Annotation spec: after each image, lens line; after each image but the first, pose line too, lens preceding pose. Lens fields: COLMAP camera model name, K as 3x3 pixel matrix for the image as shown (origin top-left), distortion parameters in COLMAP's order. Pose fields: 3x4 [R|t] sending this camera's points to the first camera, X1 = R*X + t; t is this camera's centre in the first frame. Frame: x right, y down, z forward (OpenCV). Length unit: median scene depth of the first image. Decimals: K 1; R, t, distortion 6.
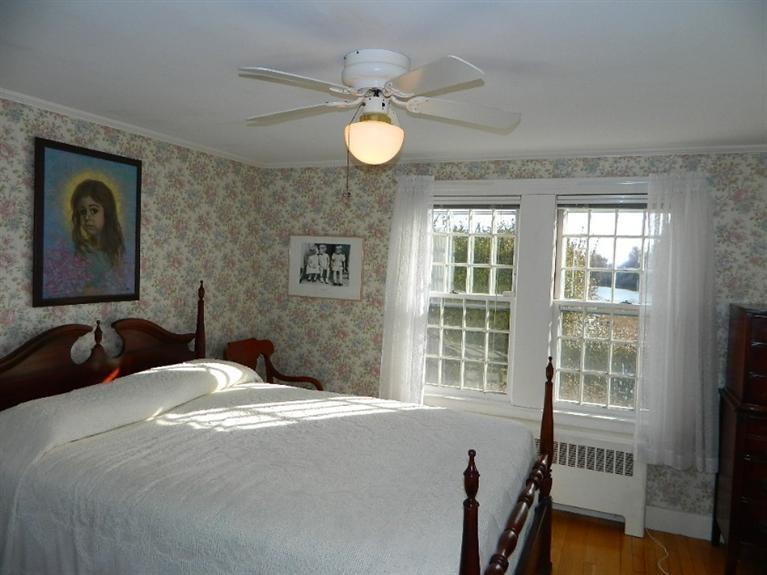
lens RADIAL K [[568.5, 0, 383.8], [0, 568.5, 285.8], [0, 0, 1]] dist [0.027058, -0.020646]
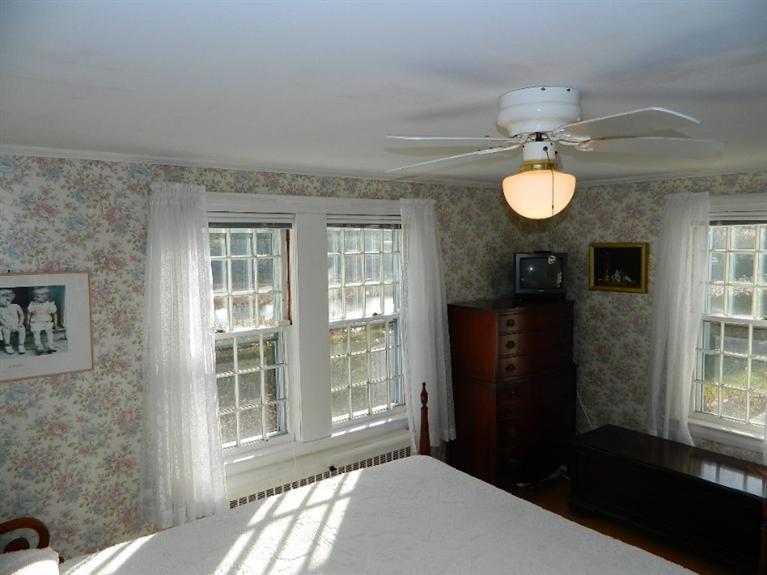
lens RADIAL K [[568.5, 0, 385.2], [0, 568.5, 287.1], [0, 0, 1]] dist [0.027058, -0.020646]
pose [[0.489100, -0.114214, 0.864718, -0.431779], [0.072713, 0.993278, 0.090067, -0.101679], [-0.869192, 0.018825, 0.494117, 0.384674]]
